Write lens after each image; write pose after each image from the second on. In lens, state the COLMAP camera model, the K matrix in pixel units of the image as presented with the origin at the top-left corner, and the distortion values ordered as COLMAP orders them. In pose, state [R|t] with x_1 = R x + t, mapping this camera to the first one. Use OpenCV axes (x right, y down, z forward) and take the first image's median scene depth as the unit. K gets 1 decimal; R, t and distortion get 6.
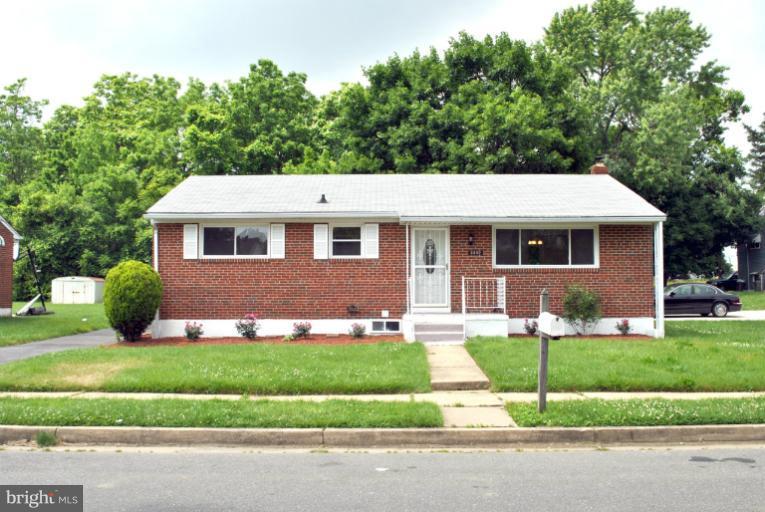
lens RADIAL K [[673.7, 0, 379.6], [0, 673.7, 259.6], [0, 0, 1]] dist [-0.060751, 0.025337]
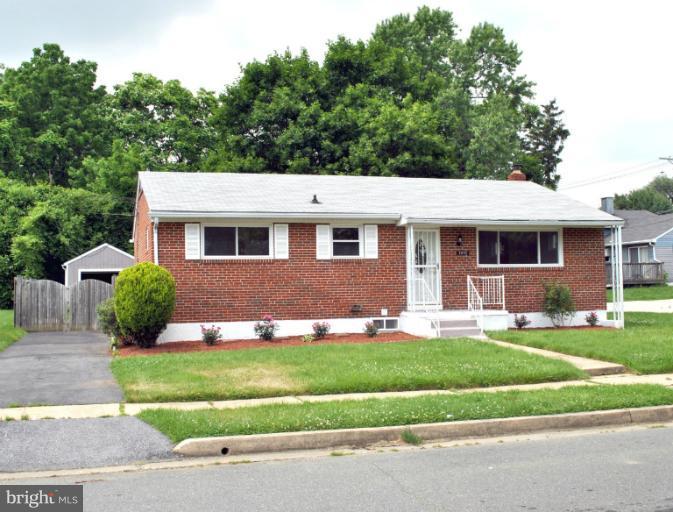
lens RADIAL K [[689.1, 0, 308.7], [0, 689.1, 256.2], [0, 0, 1]] dist [-0.047661, 0.000000]
pose [[0.968165, -0.001963, 0.250304, -0.364237], [0.002952, 0.999989, -0.003577, -0.001878], [-0.250294, 0.004202, 0.968161, 0.006569]]
